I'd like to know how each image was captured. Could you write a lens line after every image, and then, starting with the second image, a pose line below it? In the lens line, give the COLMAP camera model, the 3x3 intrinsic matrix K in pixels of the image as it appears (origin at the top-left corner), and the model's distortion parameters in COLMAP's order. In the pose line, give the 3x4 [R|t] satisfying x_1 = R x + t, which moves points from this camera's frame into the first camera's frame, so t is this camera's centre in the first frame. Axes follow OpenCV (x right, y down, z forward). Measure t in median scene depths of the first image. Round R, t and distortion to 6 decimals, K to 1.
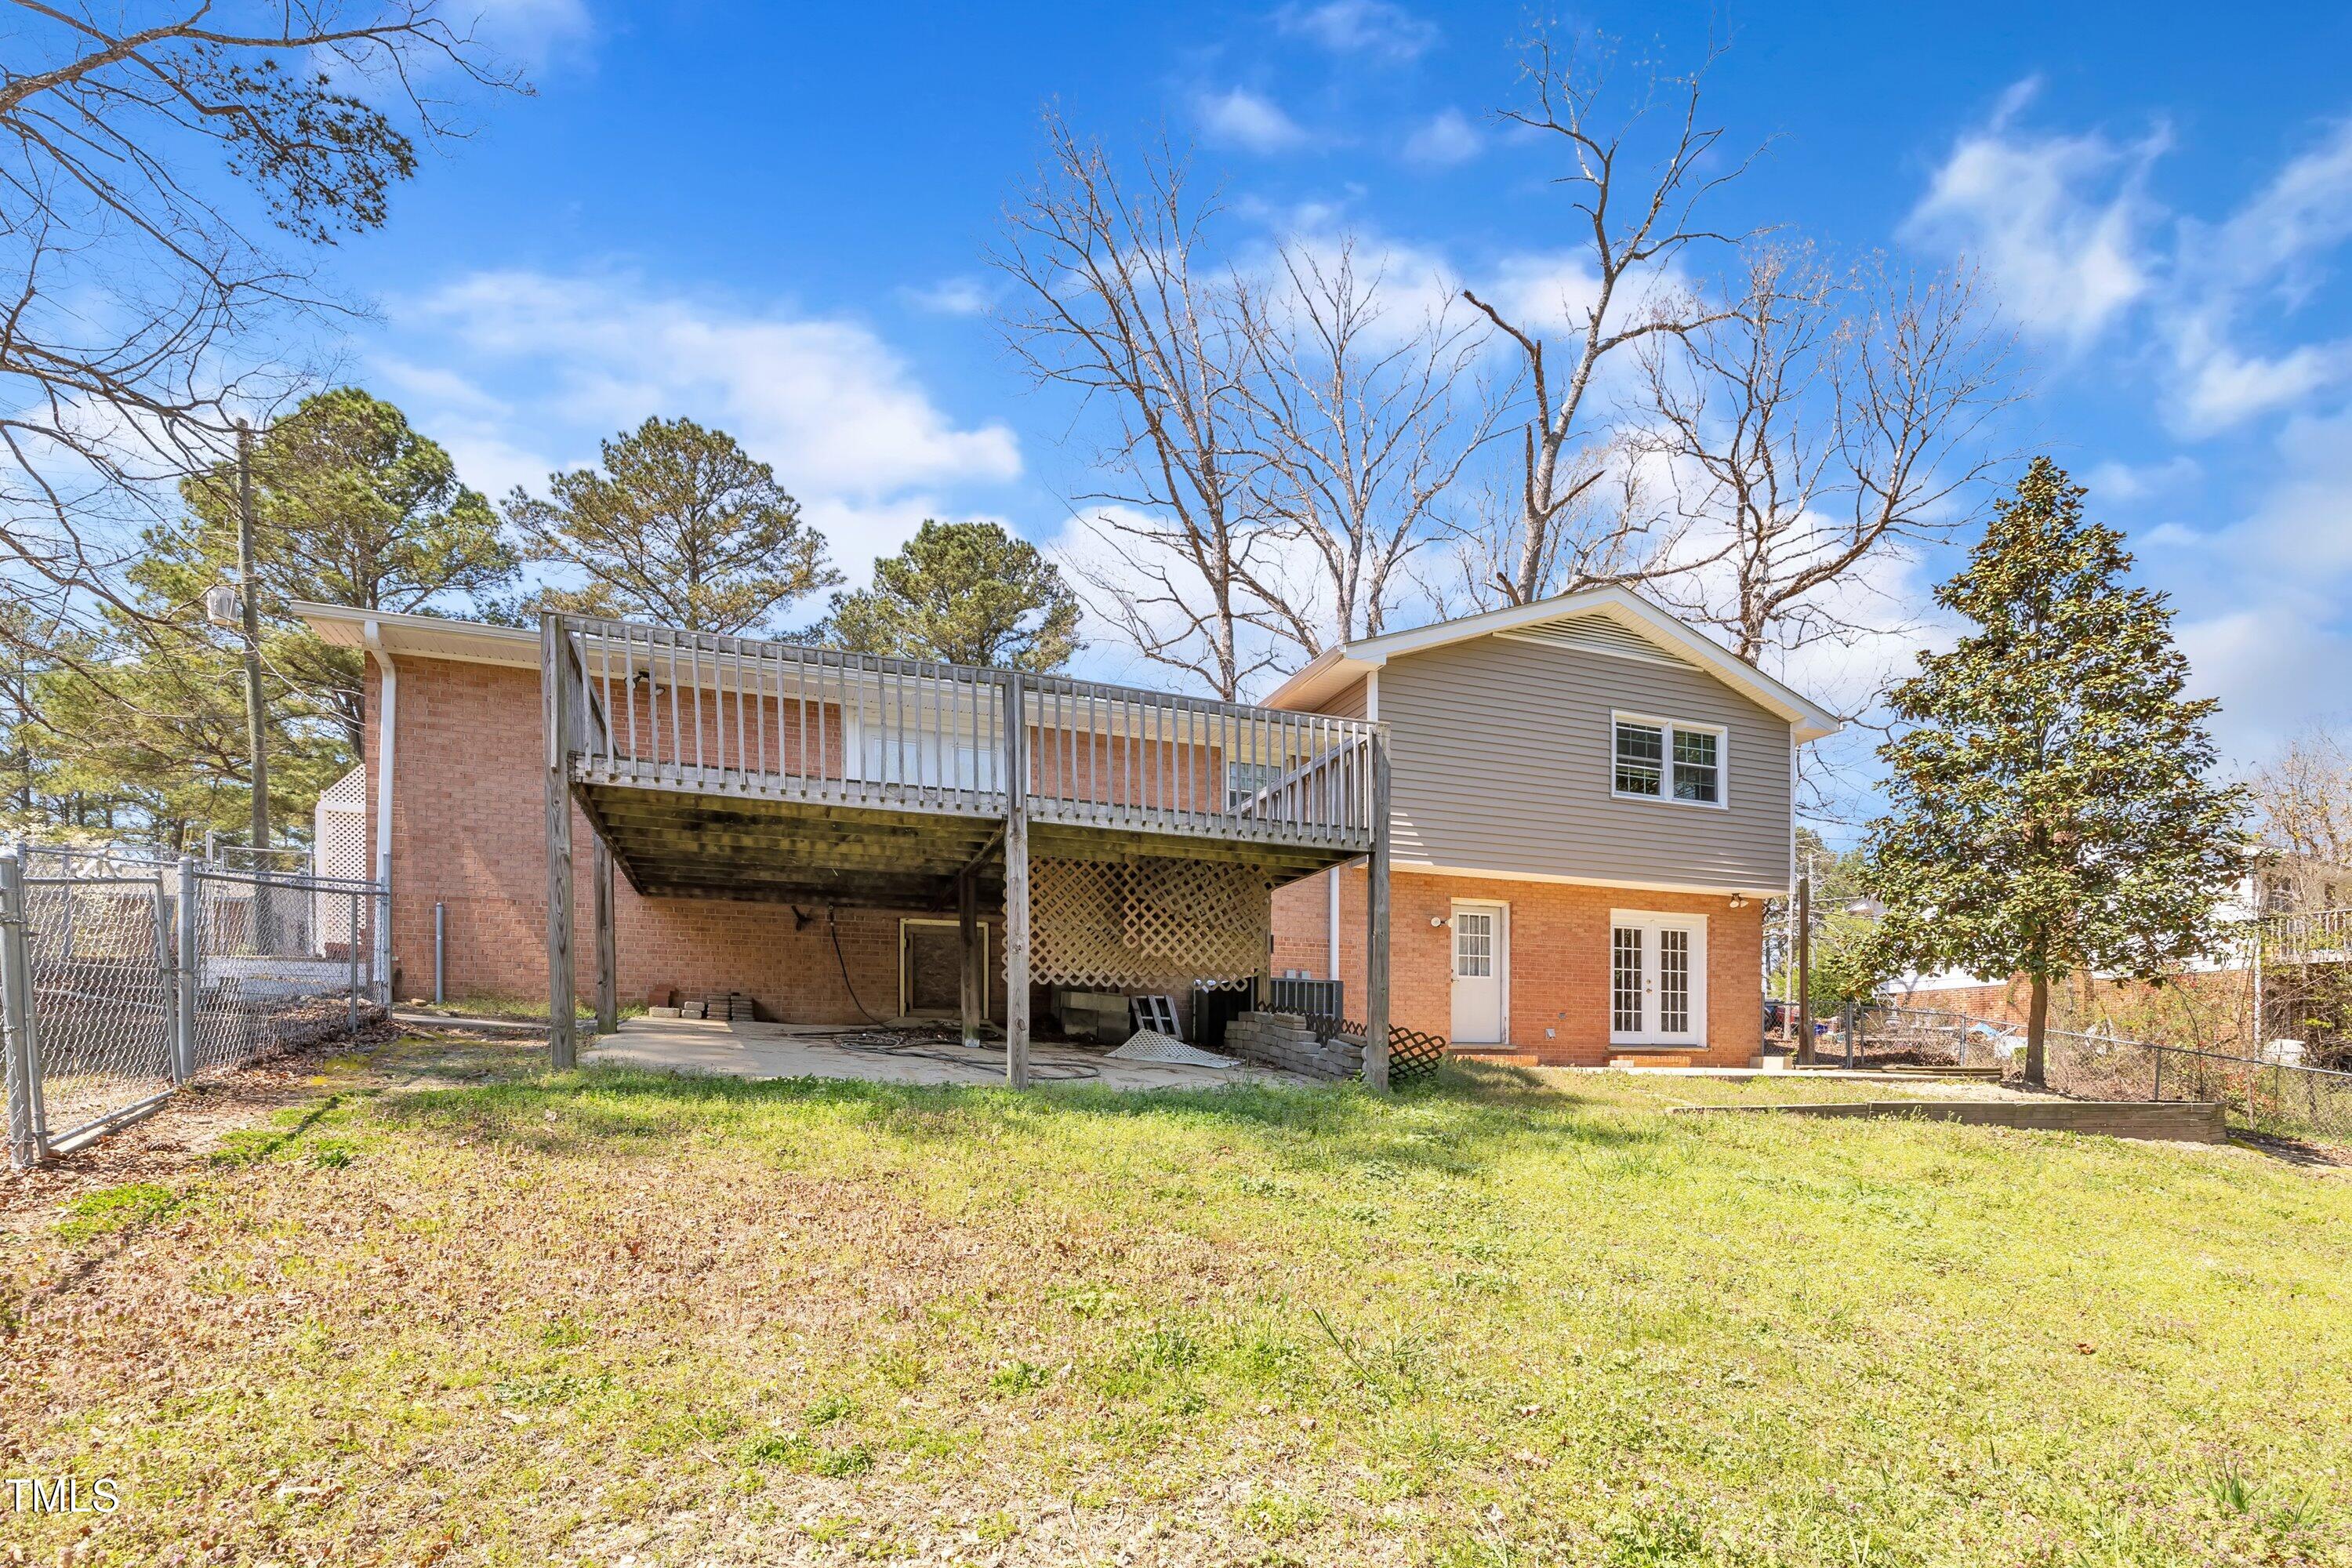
lens RADIAL K [[1001.9, 0, 1170.1], [0, 1001.9, 767.8], [0, 0, 1]] dist [0.003121, 0.000303]
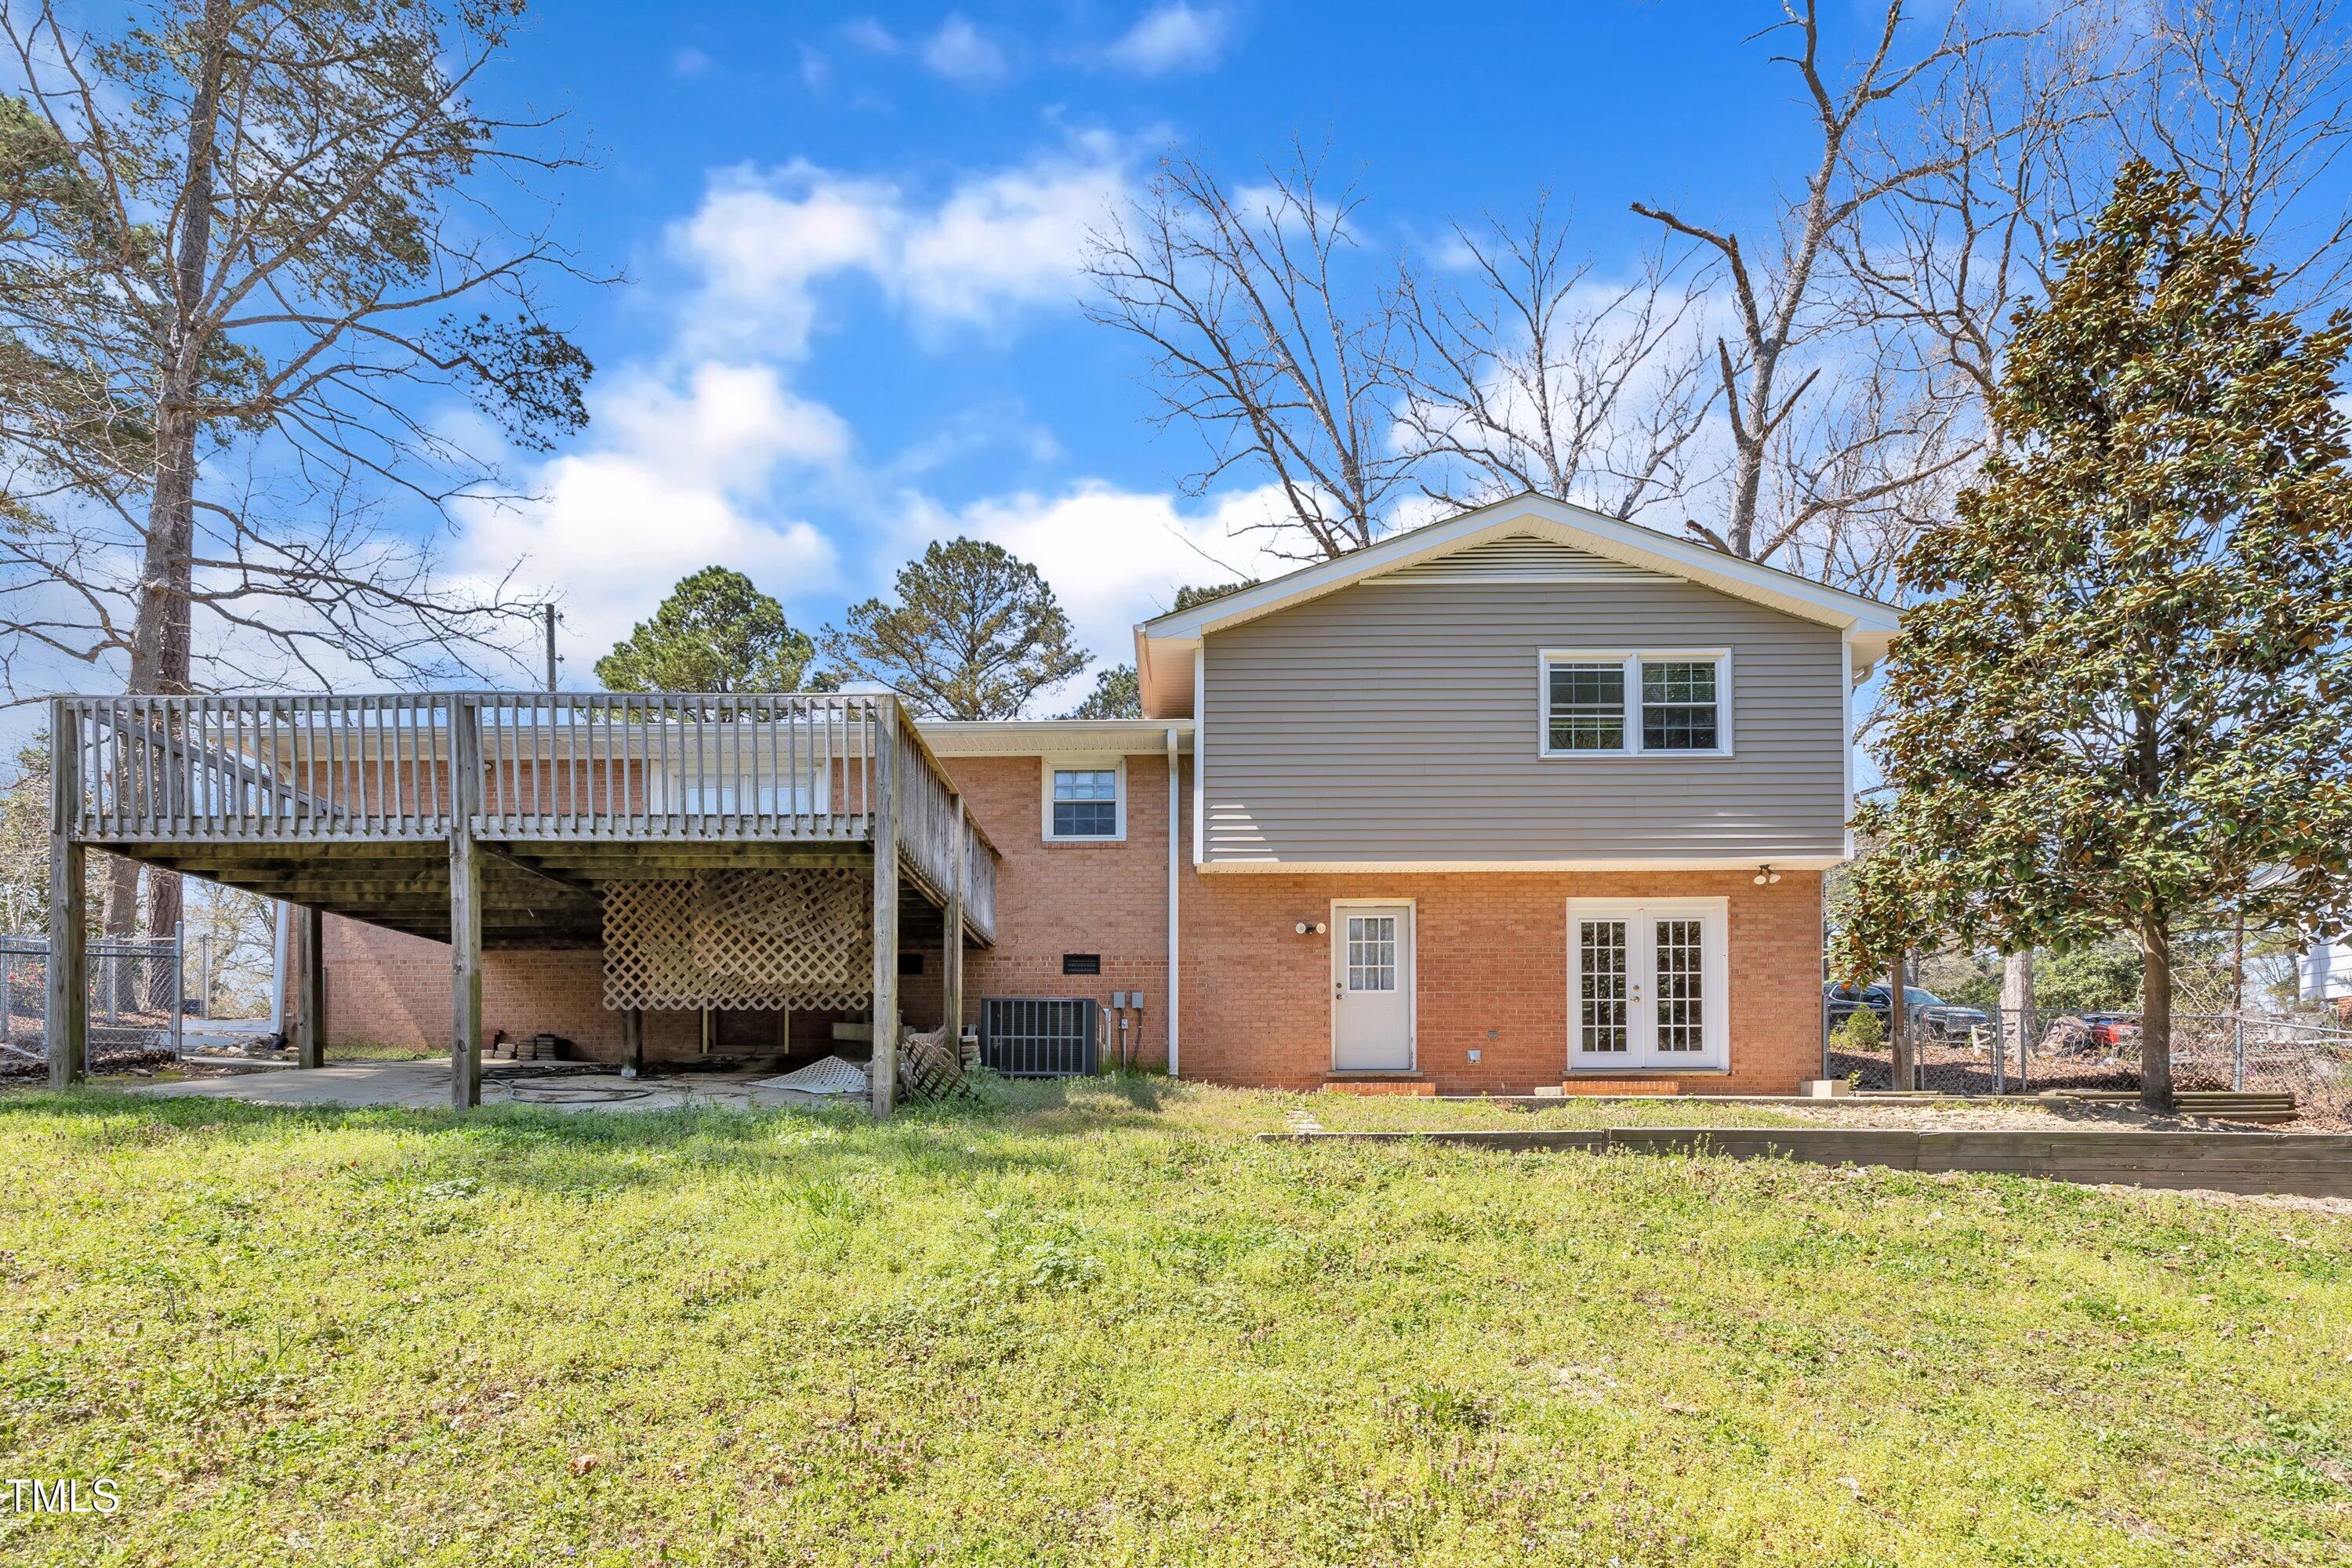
lens RADIAL K [[1002.9, 0, 1181.1], [0, 1002.9, 821.9], [0, 0, 1]] dist [-0.000364, 0.000362]
pose [[0.937725, -0.104714, -0.331219, 0.417552], [0.104277, 0.994364, -0.019143, 0.063041], [0.331357, -0.016587, 0.943360, 0.149508]]
